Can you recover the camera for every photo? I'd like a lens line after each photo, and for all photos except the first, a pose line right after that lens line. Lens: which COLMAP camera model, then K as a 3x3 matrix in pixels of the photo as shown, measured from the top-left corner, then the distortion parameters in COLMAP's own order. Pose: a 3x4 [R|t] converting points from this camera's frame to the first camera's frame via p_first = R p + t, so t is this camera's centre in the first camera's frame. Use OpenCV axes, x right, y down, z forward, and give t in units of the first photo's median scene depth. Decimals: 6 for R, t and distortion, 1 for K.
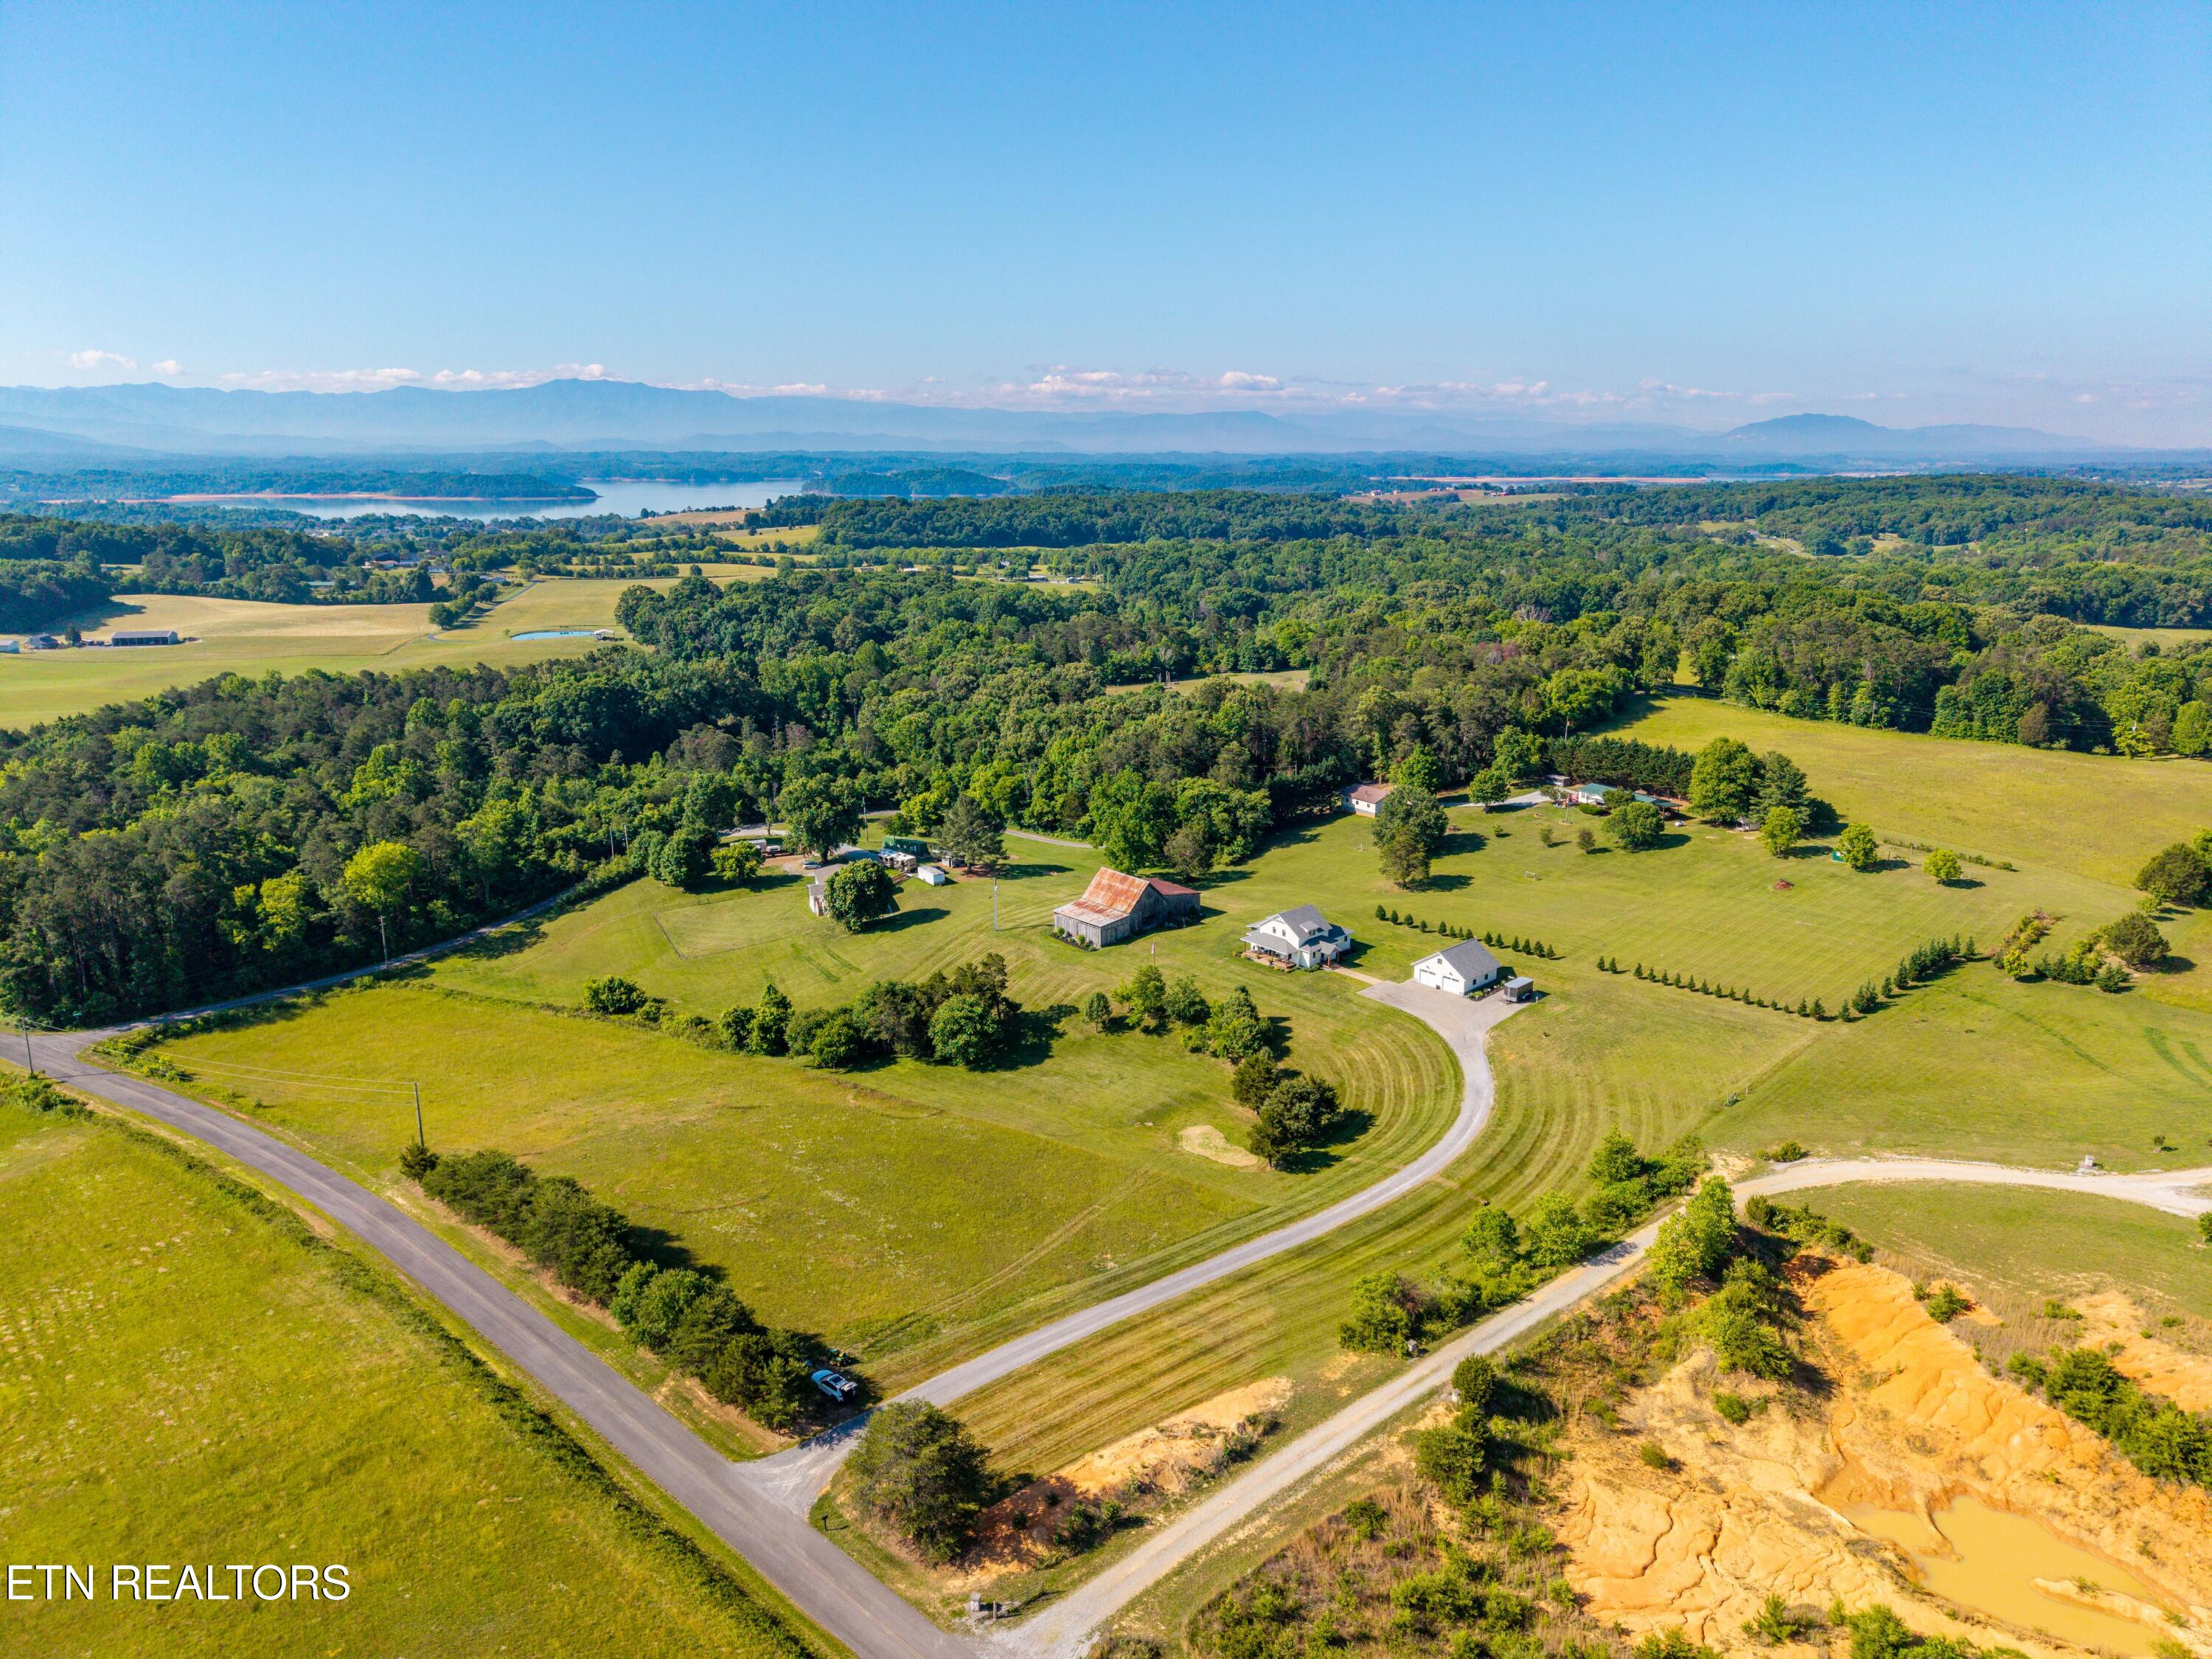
lens RADIAL K [[1472.6, 0, 1106.0], [0, 1472.6, 829.5], [0, 0, 1]] dist [0.040107, -0.041468]
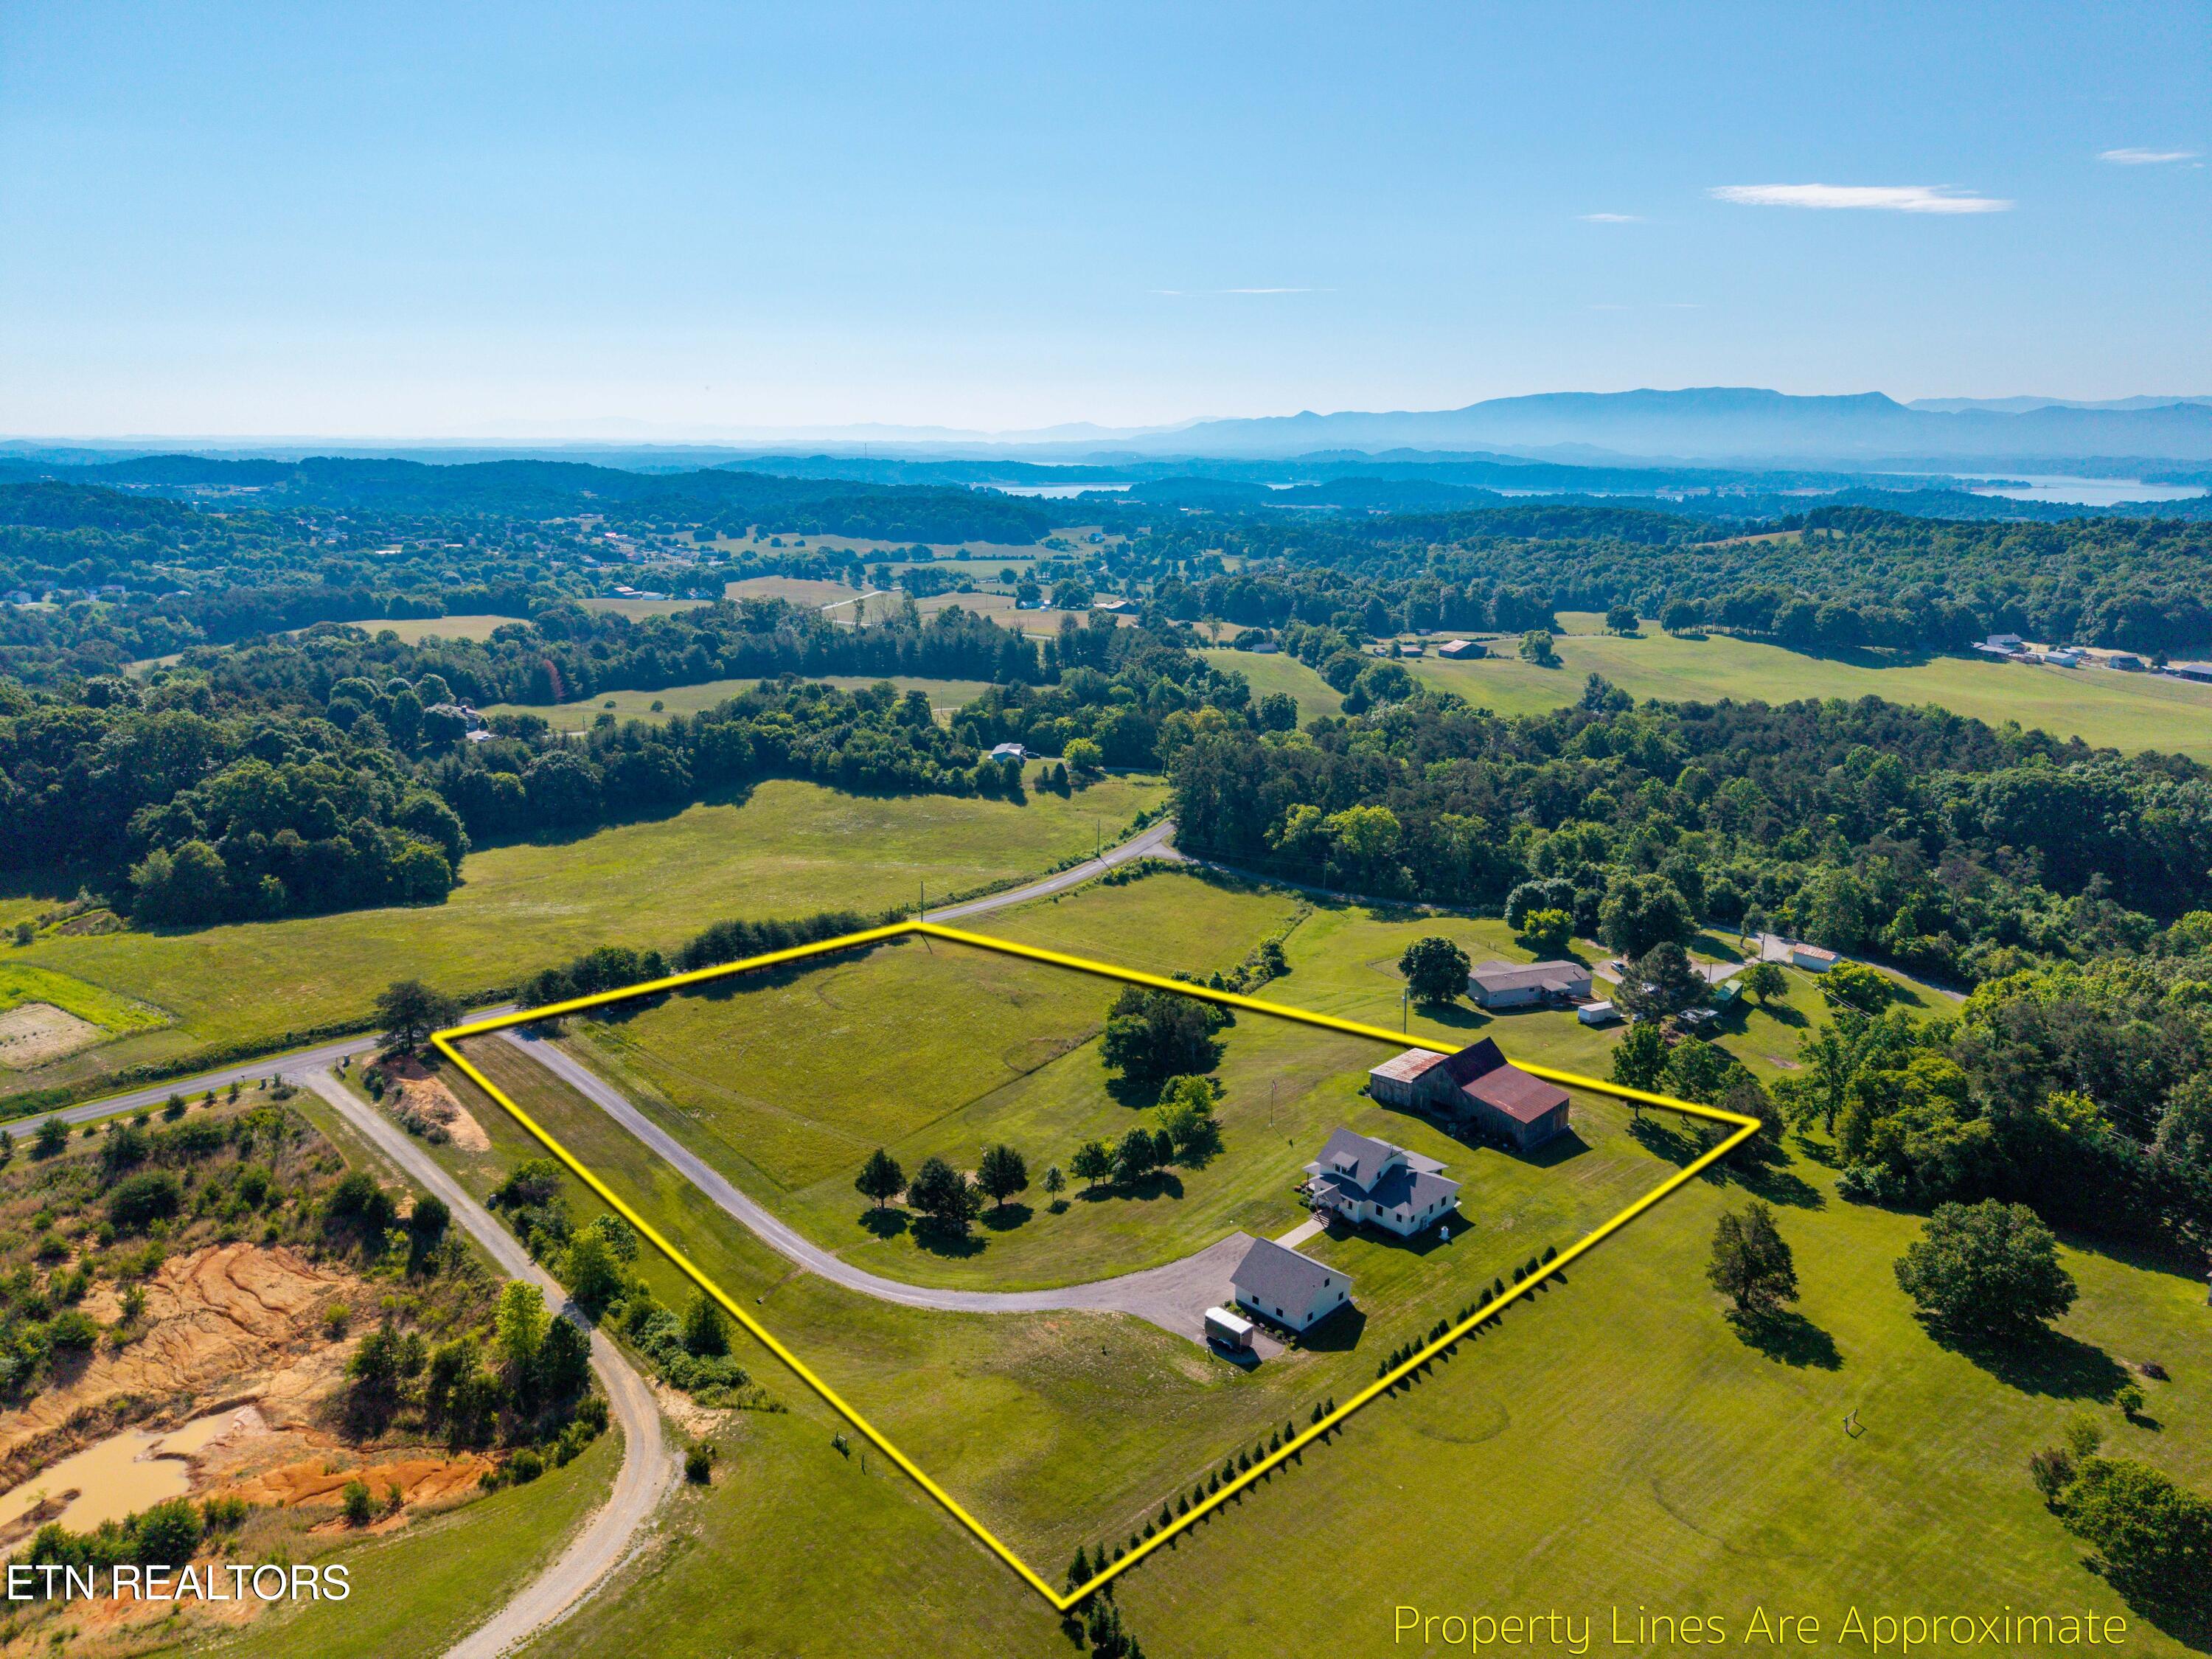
lens RADIAL K [[1488.0, 0, 1106.0], [0, 1488.0, 829.5], [0, 0, 1]] dist [0.007375, -0.025766]
pose [[0.047217, 0.250634, -0.966930, 0.863666], [-0.277216, 0.933272, 0.228373, -0.243210], [0.959647, 0.257266, 0.113546, 0.786705]]
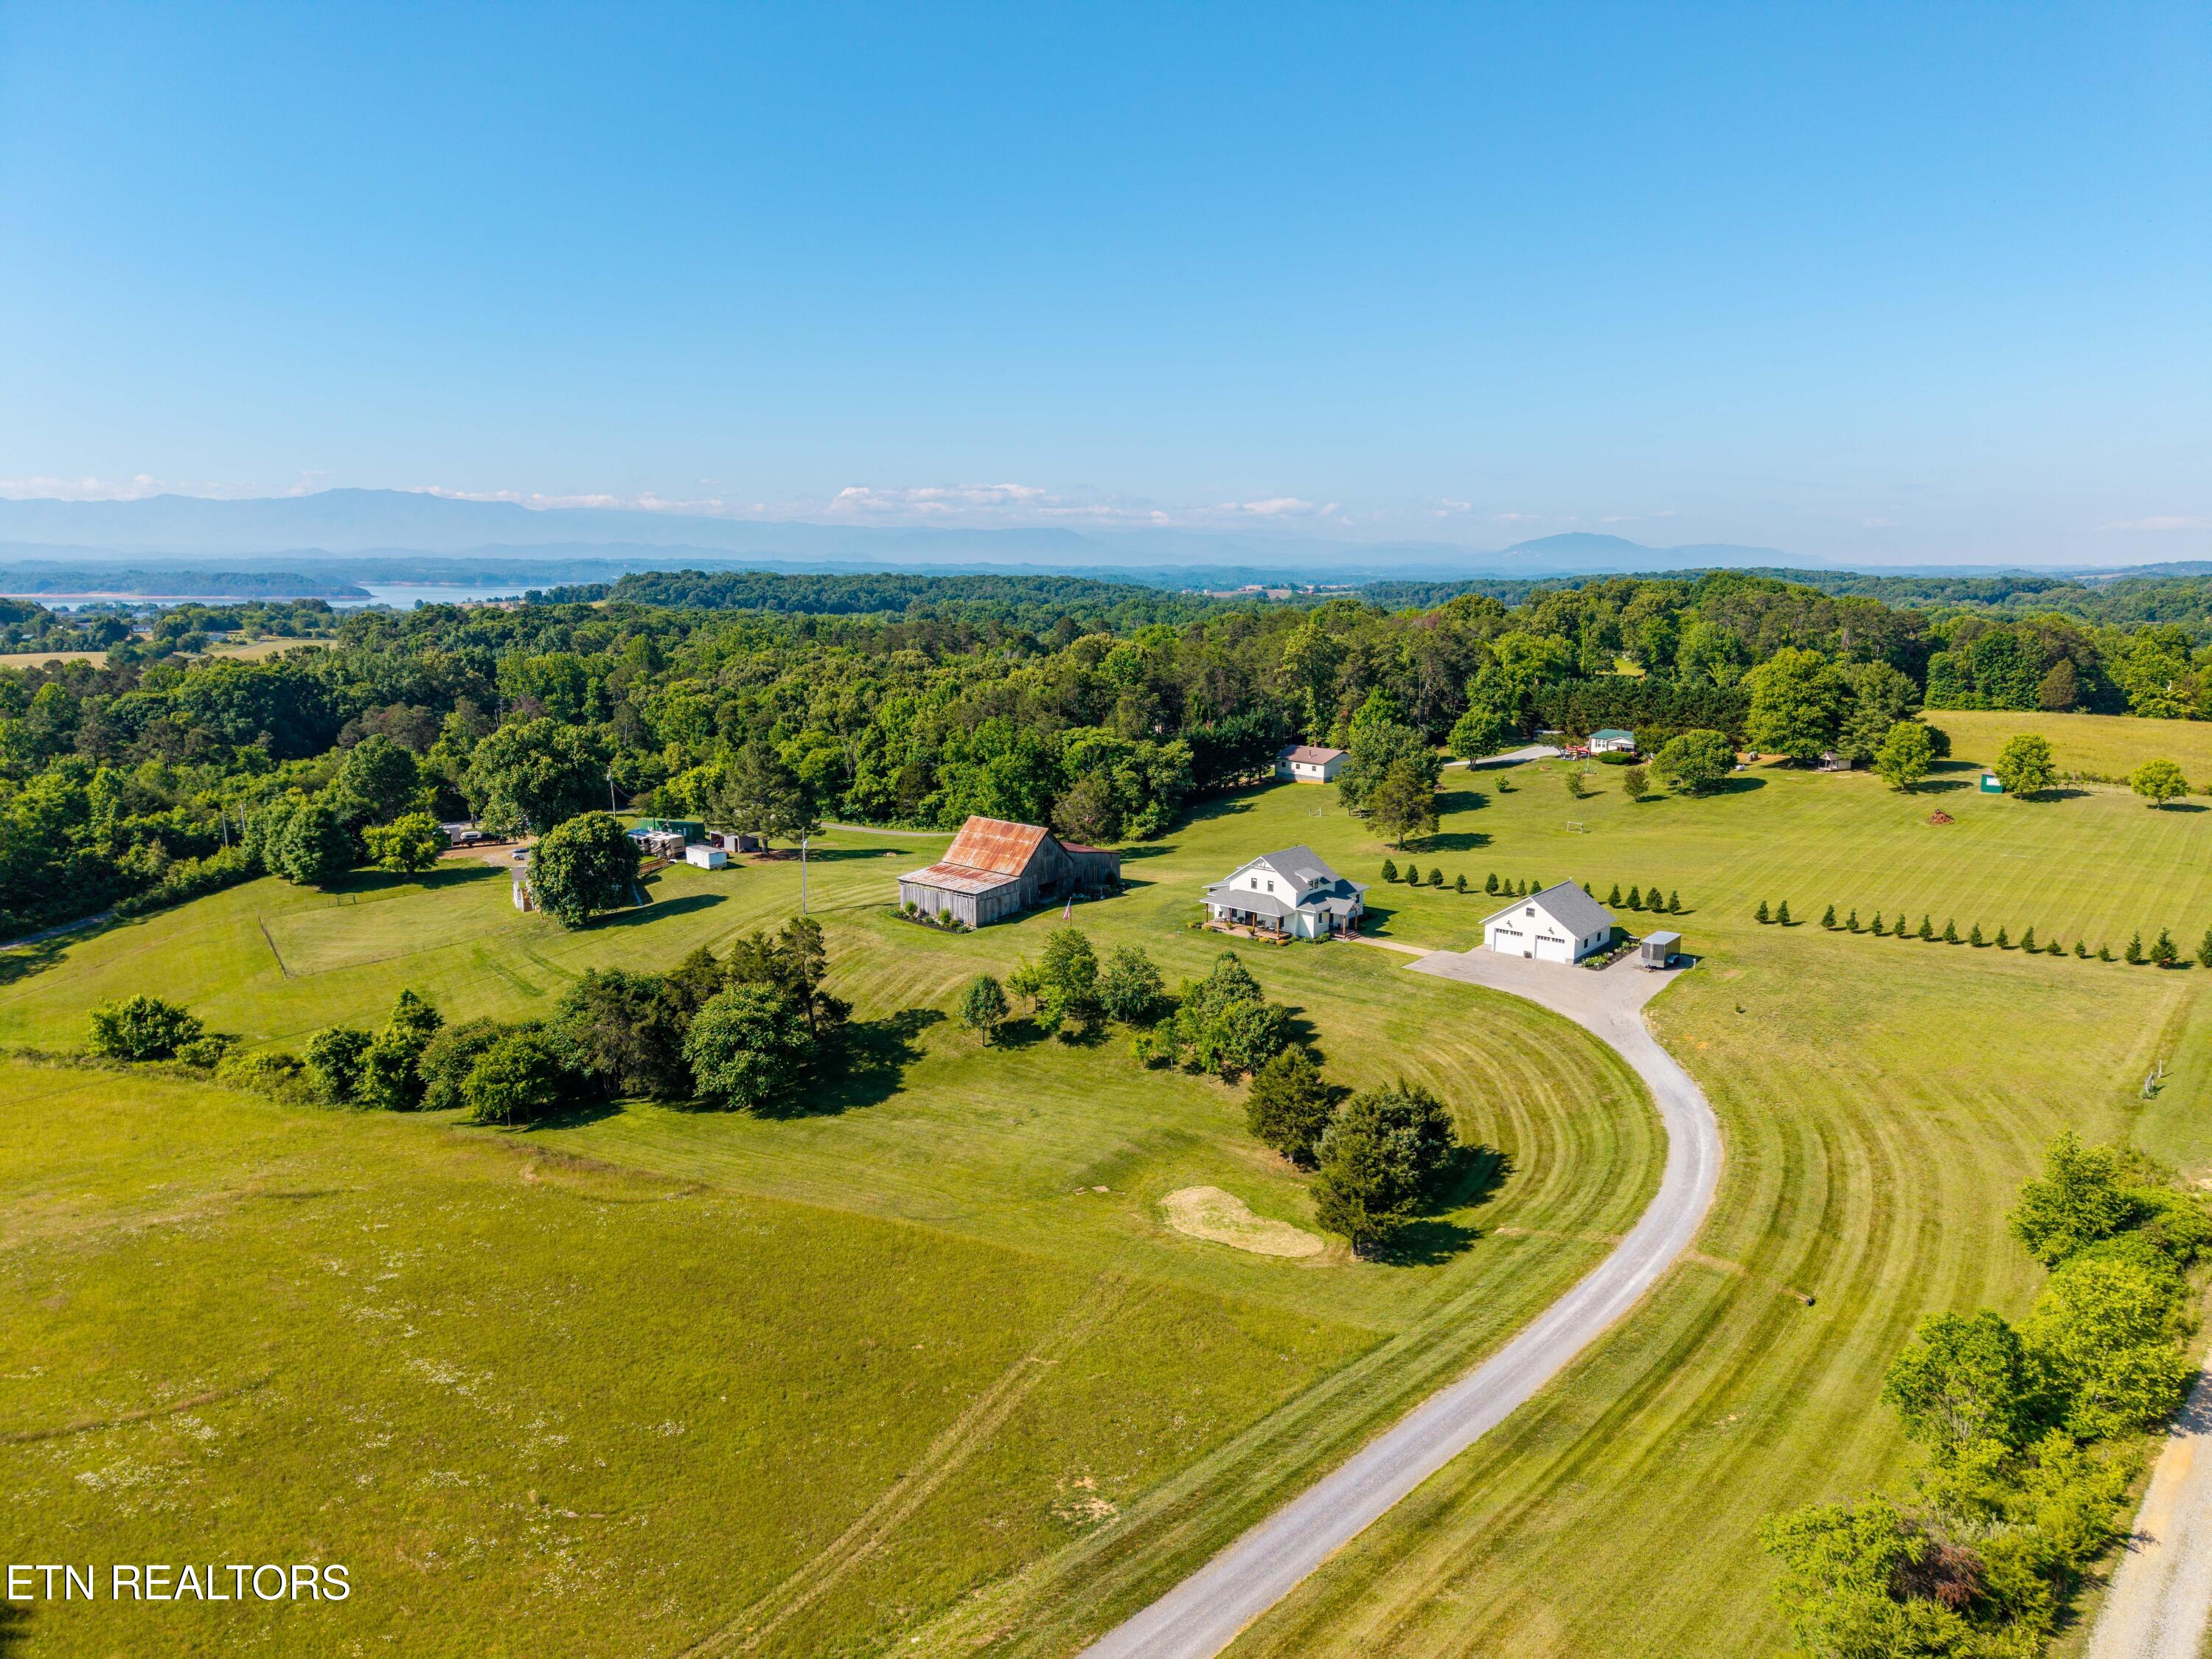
lens RADIAL K [[1488.0, 0, 1106.0], [0, 1488.0, 829.5], [0, 0, 1]] dist [0.007375, -0.025766]
pose [[0.992068, -0.019994, 0.124106, -0.028611], [0.029166, 0.996940, -0.072530, 0.094227], [-0.122276, 0.075575, 0.989615, 0.395499]]
